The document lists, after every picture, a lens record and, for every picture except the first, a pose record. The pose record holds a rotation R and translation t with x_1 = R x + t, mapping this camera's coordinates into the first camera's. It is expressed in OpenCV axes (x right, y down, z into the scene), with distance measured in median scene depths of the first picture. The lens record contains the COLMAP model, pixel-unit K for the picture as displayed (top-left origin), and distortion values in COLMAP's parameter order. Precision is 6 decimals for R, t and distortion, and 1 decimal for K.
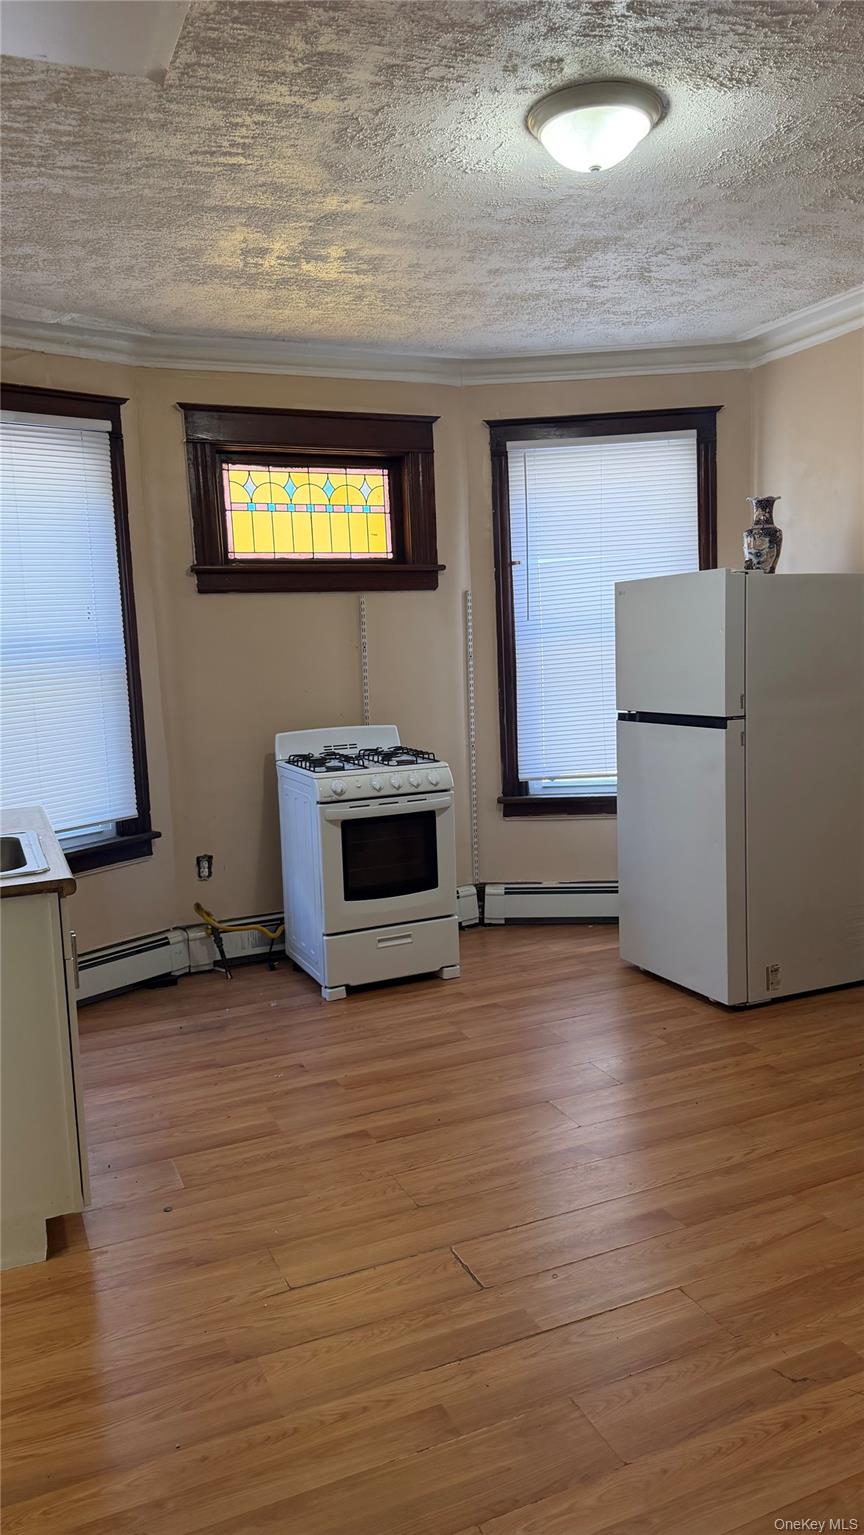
lens RADIAL K [[1082.1, 0, 445.9], [0, 1082.1, 756.7], [0, 0, 1]] dist [0.064400, -0.086540]
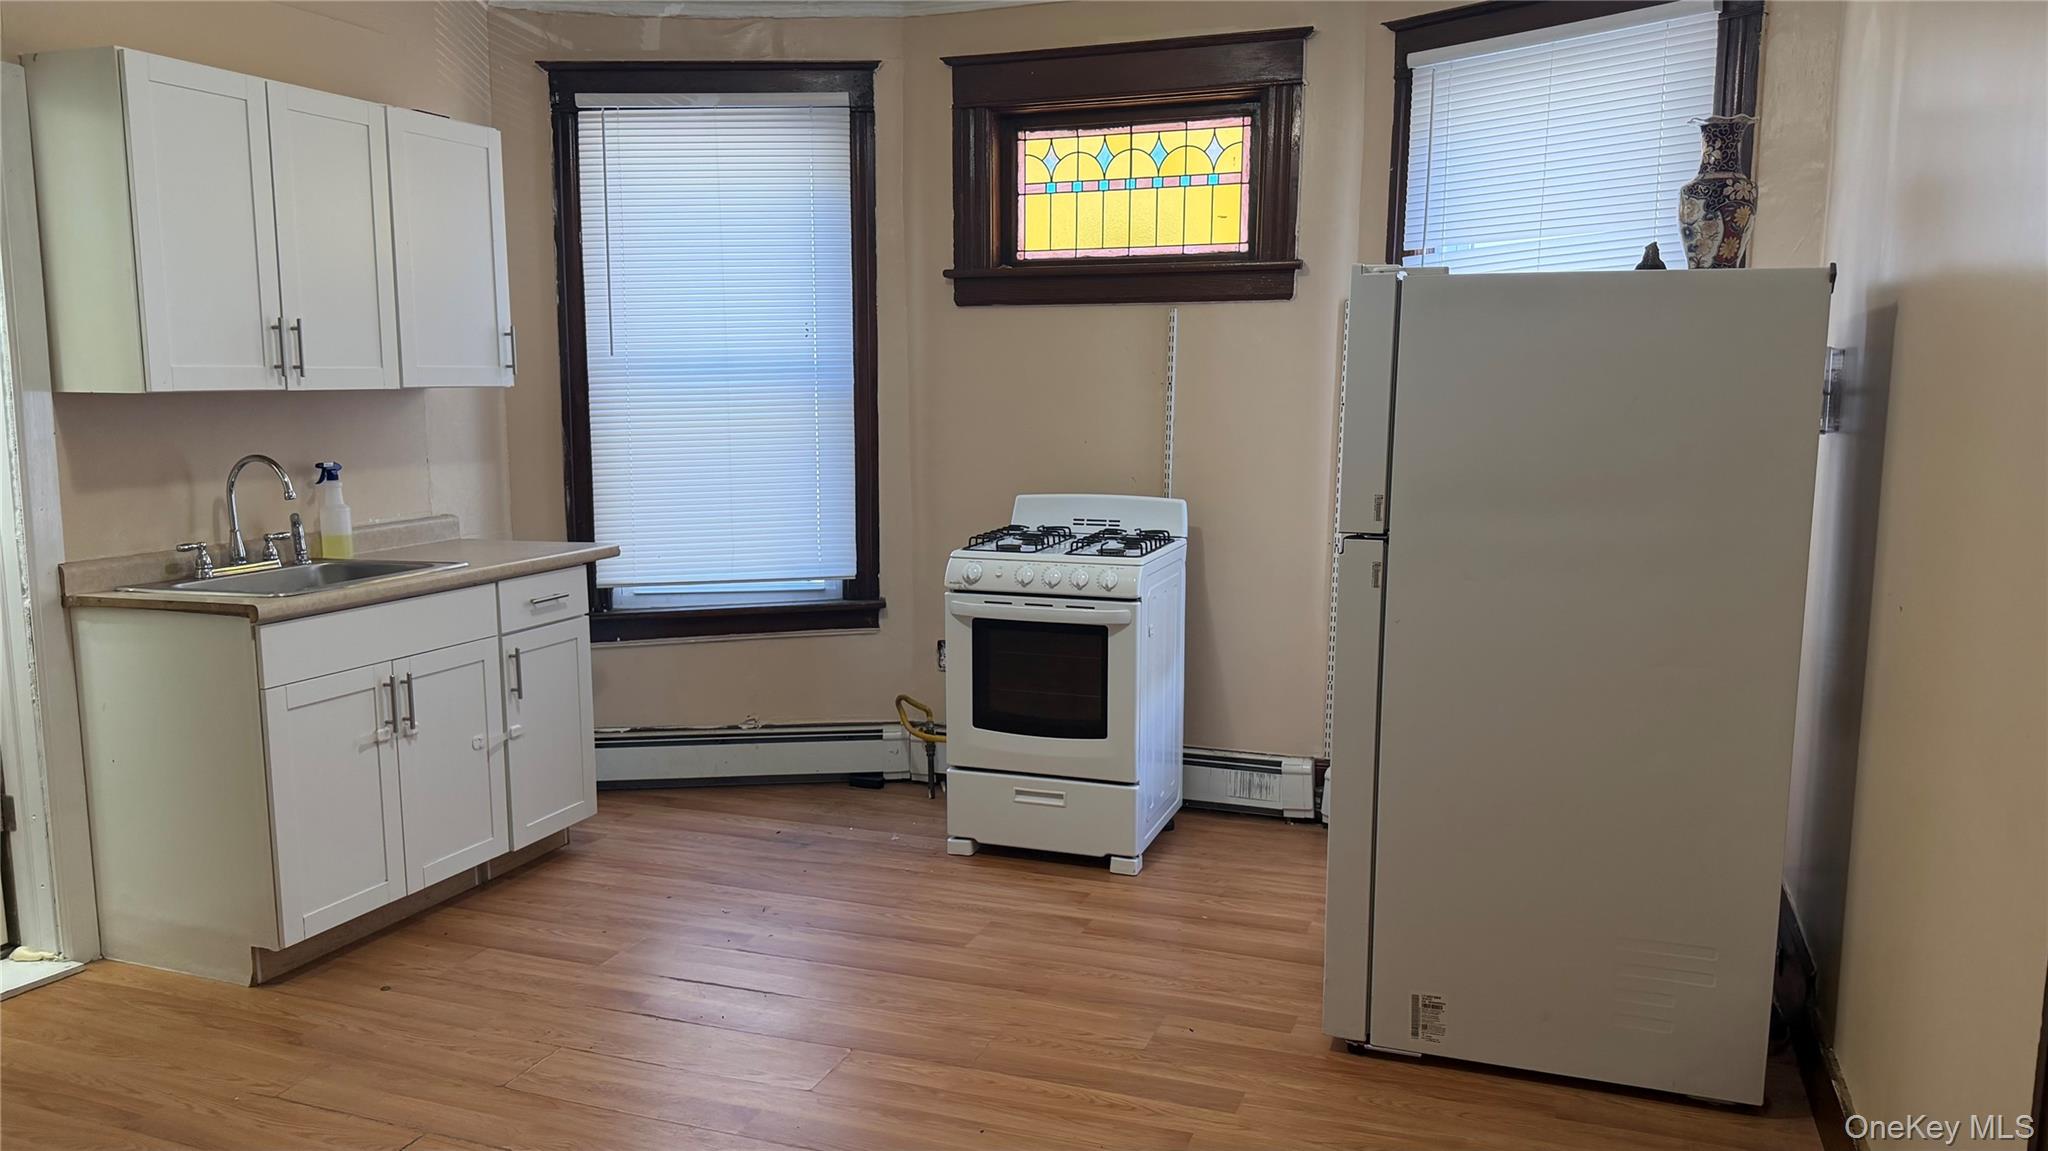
lens RADIAL K [[1443.7, 0, 1024.3], [0, 1443.7, 583.9], [0, 0, 1]] dist [0.064400, -0.086540]
pose [[0.717895, 0.135977, -0.682743, 0.547017], [-0.104373, 0.990676, 0.087558, -0.049175], [0.688283, 0.008402, 0.725394, 0.287600]]
